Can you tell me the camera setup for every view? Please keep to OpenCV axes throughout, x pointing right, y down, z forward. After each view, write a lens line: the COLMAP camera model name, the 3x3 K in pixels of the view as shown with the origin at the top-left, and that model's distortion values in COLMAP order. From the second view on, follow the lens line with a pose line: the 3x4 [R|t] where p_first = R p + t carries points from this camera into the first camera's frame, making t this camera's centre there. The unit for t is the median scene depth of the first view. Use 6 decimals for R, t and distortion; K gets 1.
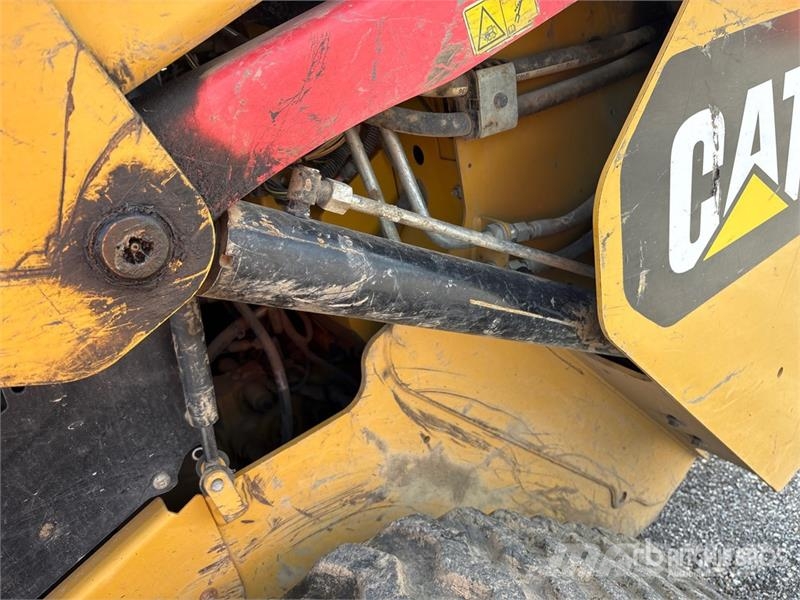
lens RADIAL K [[603.2, 0, 391.4], [0, 603.2, 300.6], [0, 0, 1]] dist [0.025627, -0.036726]
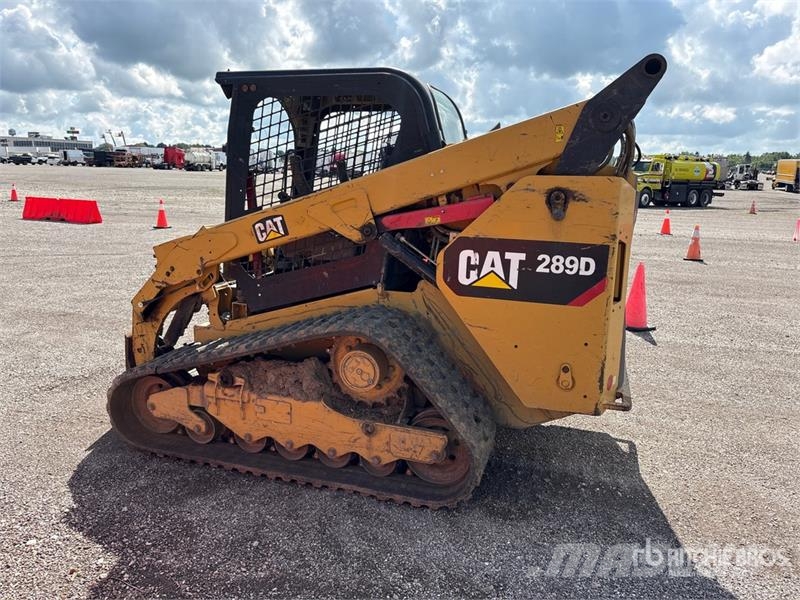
lens RADIAL K [[578.9, 0, 393.0], [0, 578.9, 299.2], [0, 0, 1]] dist [0.041755, -0.032486]
pose [[0.592840, 0.367437, -0.716611, 3.325325], [-0.485853, 0.872850, 0.045609, 0.111039], [0.642252, 0.321129, 0.695980, -2.309825]]
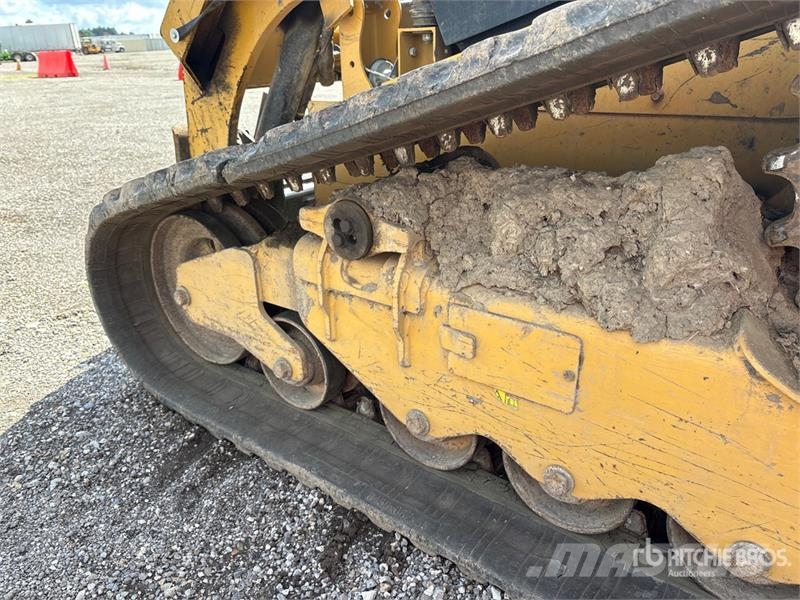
lens RADIAL K [[603.2, 0, 391.4], [0, 603.2, 300.6], [0, 0, 1]] dist [0.025627, -0.036726]
pose [[0.306359, 0.539659, -0.784164, 0.620121], [-0.462932, 0.804264, 0.372632, 1.110788], [0.831768, 0.248855, 0.496219, -0.273948]]
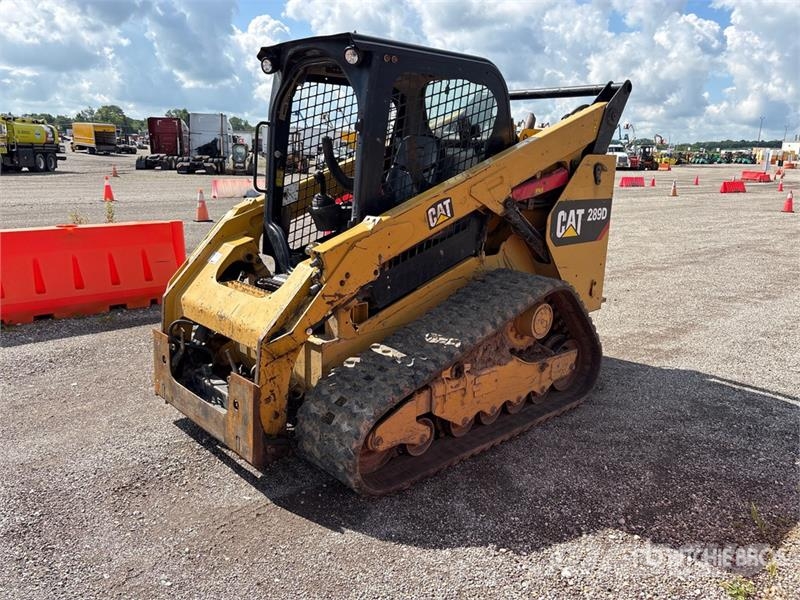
lens RADIAL K [[578.9, 0, 393.0], [0, 578.9, 299.2], [0, 0, 1]] dist [0.041755, -0.032486]
pose [[0.971924, 0.181175, 0.150128, -1.860245], [-0.141772, 0.960145, -0.240879, 2.163093], [-0.187786, 0.212833, 0.958874, -4.073735]]
